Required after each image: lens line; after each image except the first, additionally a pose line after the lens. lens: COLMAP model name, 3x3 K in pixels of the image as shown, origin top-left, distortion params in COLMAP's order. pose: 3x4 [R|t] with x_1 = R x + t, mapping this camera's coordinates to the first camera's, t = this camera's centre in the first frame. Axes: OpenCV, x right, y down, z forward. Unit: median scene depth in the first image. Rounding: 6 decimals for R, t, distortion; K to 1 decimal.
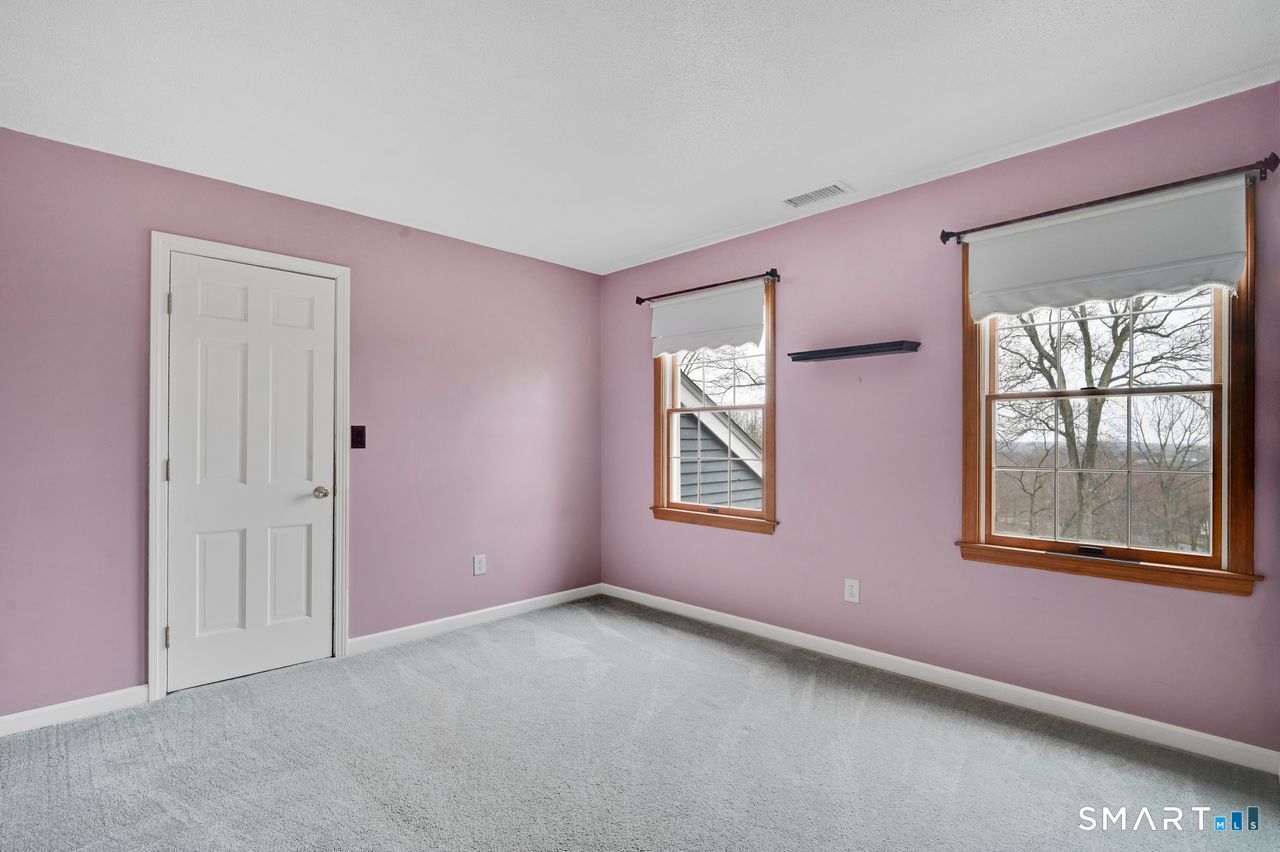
lens RADIAL K [[610.9, 0, 648.4], [0, 610.9, 434.9], [0, 0, 1]] dist [-0.000057, -0.000210]
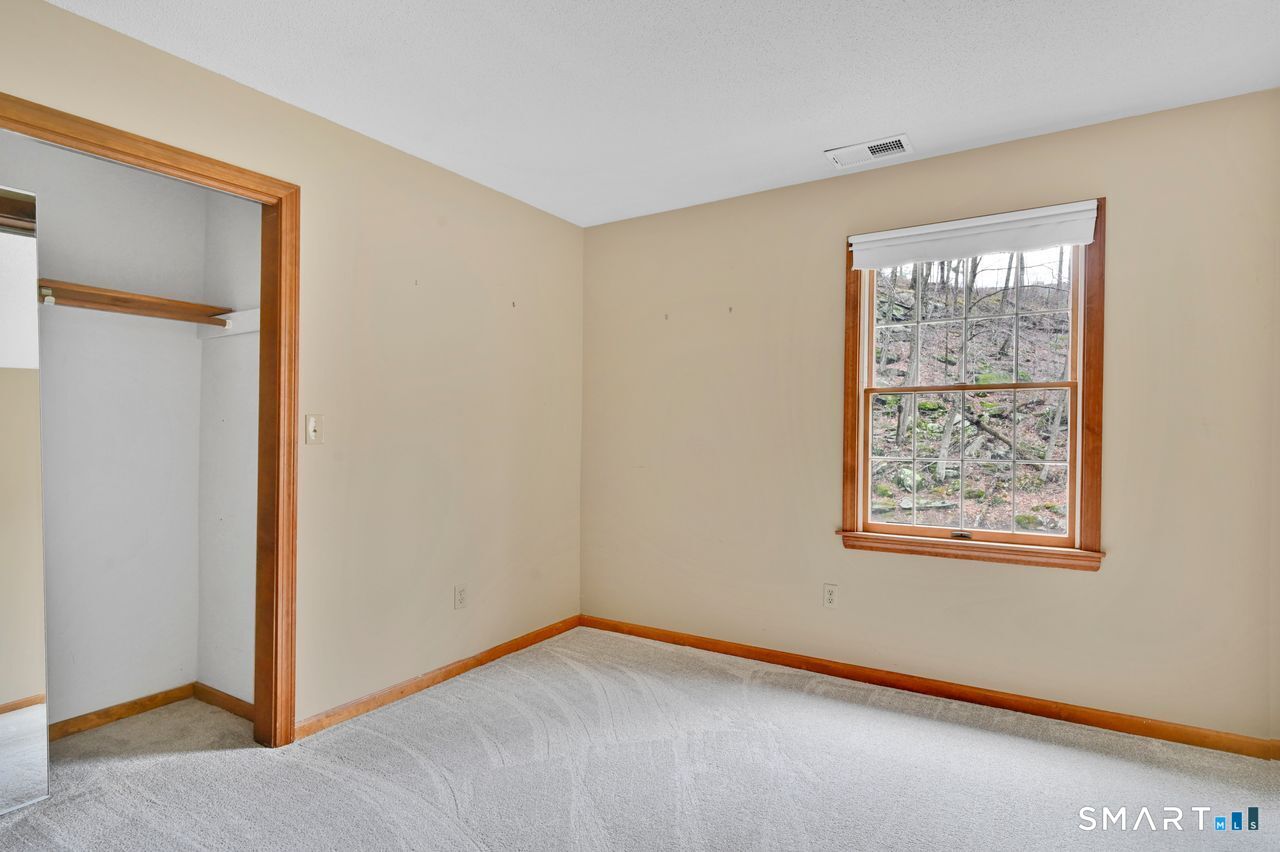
lens RADIAL K [[614.7, 0, 640.1], [0, 614.7, 406.5], [0, 0, 1]] dist [-0.001823, -0.000307]
pose [[0.967027, 0.009276, 0.254504, -0.116016], [-0.000843, 0.999448, -0.033223, 0.000015], [-0.254672, 0.031913, 0.966501, 0.112011]]
